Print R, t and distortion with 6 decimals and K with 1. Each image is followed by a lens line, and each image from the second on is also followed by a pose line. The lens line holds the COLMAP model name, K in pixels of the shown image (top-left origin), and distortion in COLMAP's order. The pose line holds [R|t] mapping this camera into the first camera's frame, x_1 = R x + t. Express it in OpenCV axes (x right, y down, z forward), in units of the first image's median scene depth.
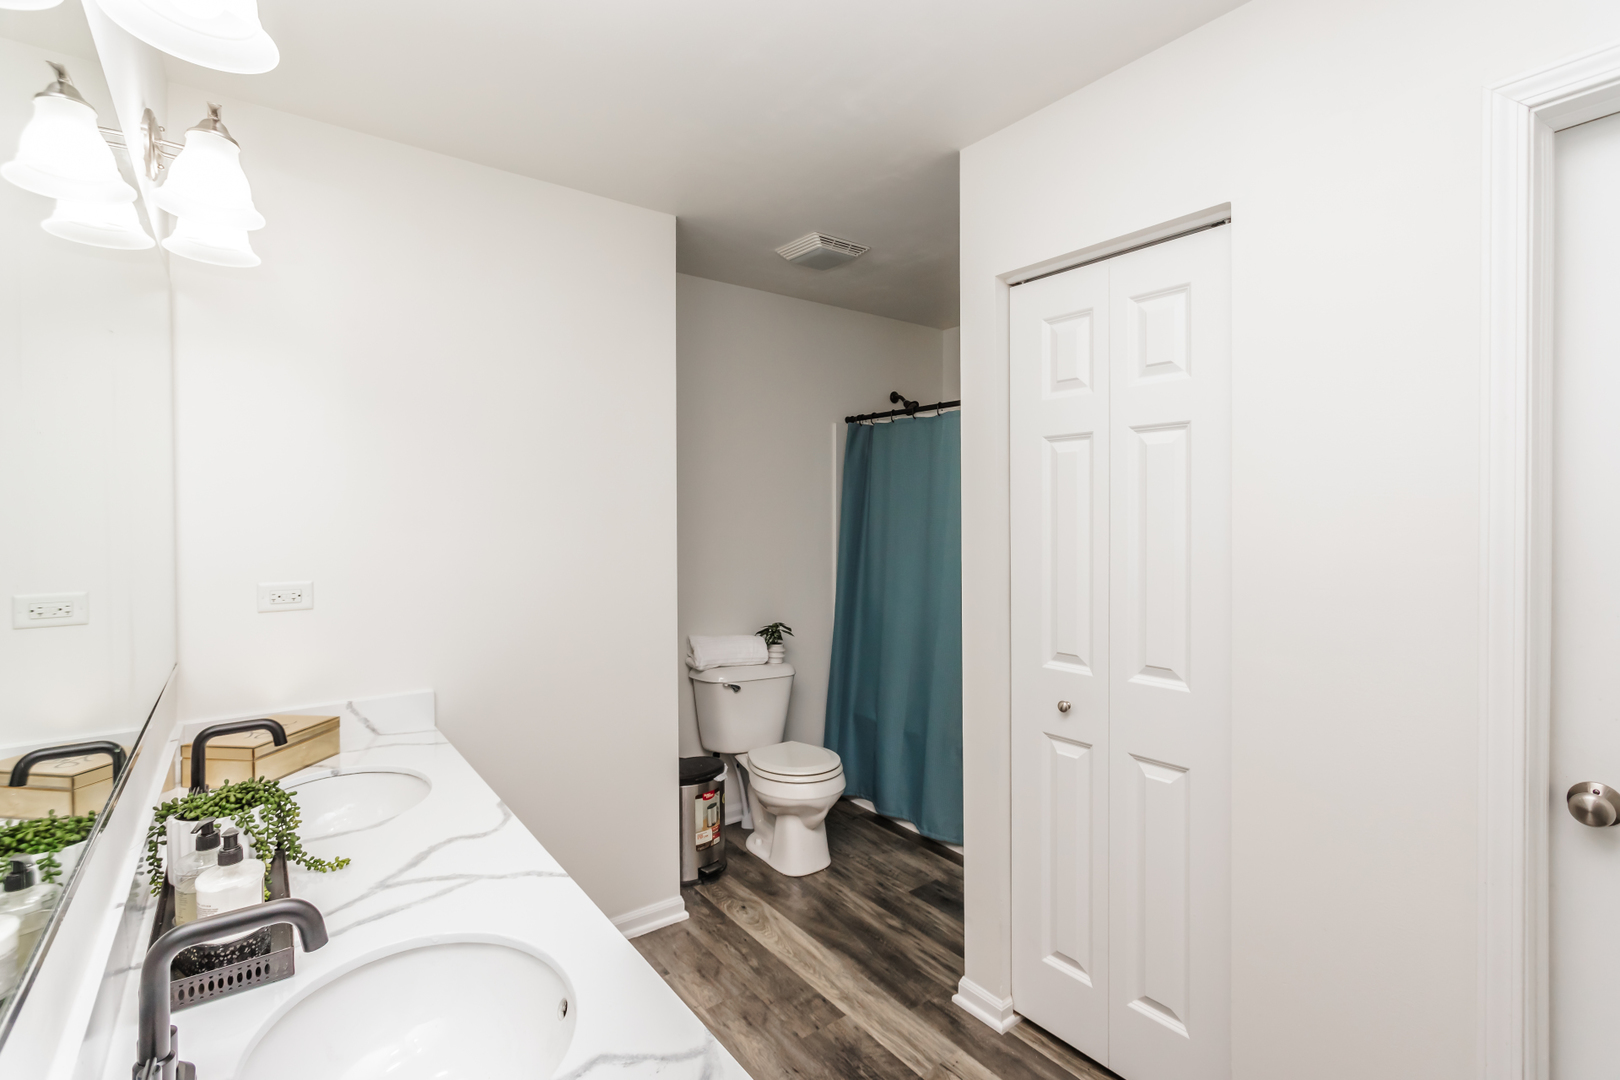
lens RADIAL K [[745.2, 0, 810.0], [0, 745.2, 540.0], [0, 0, 1]] dist [0.000679, 0.000320]
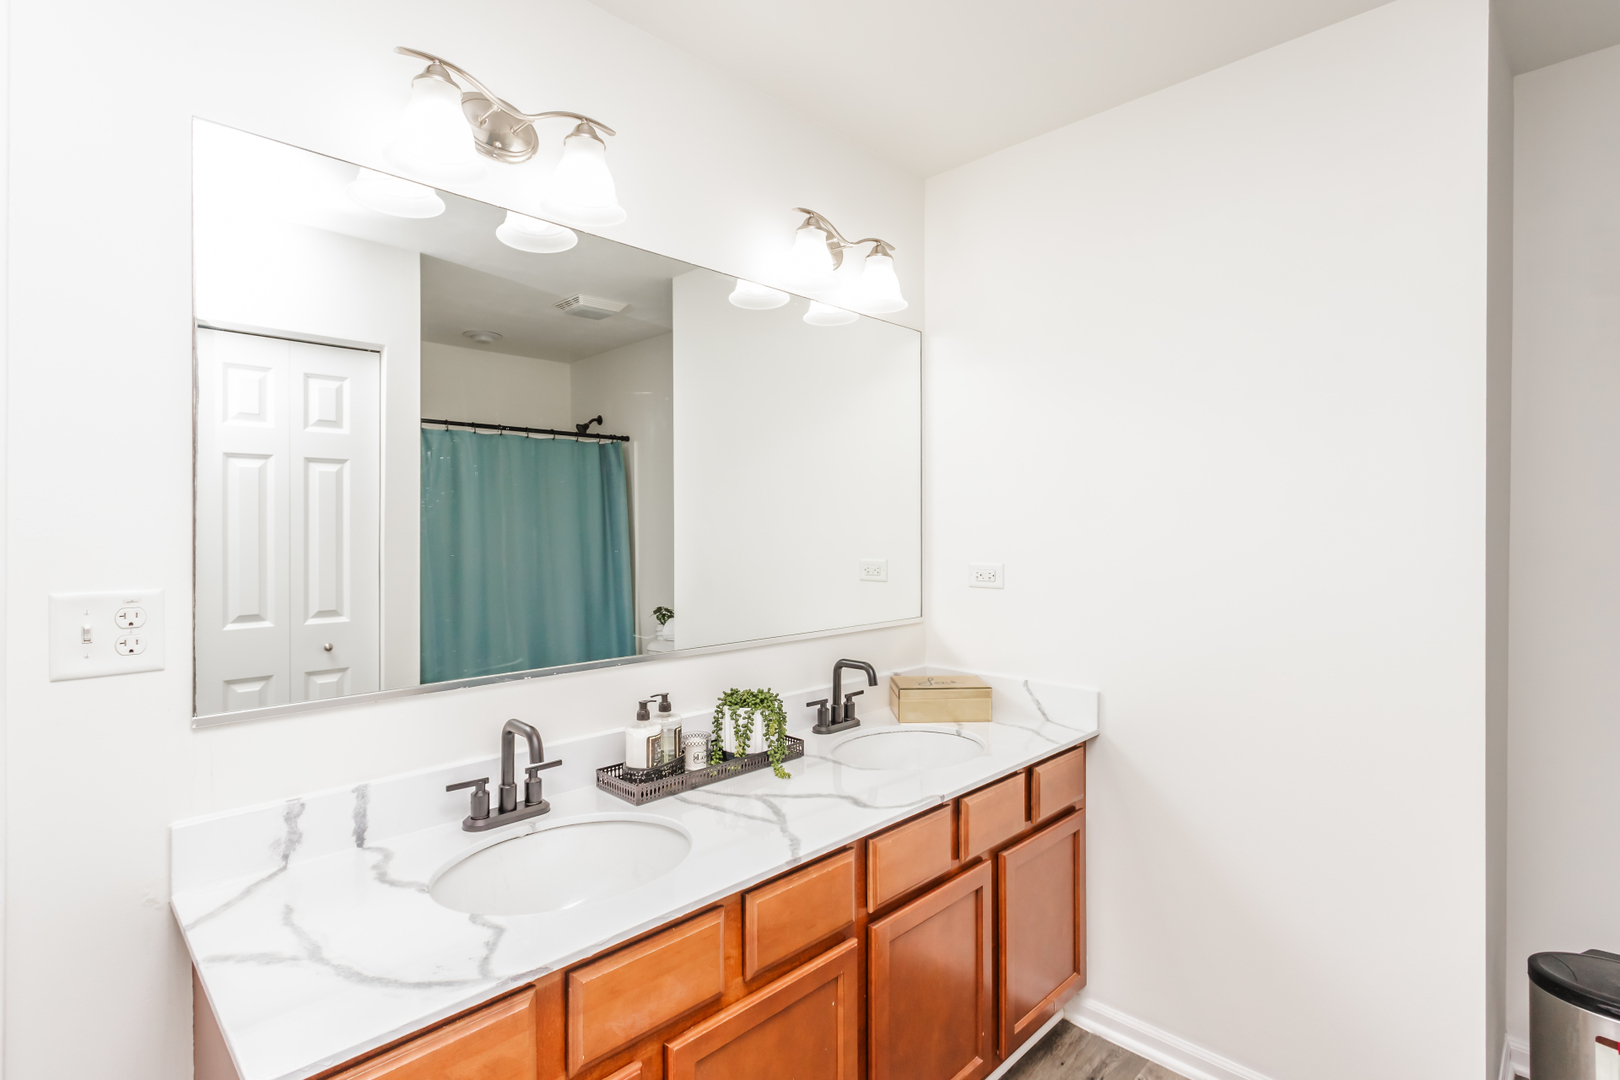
lens RADIAL K [[772.7, 0, 807.6], [0, 772.7, 513.3], [0, 0, 1]] dist [0.000870, 0.000059]
pose [[0.138331, -0.013499, -0.990294, 0.481190], [-0.029551, 0.999406, -0.017752, 0.009030], [0.989945, 0.031720, 0.137850, 0.594154]]
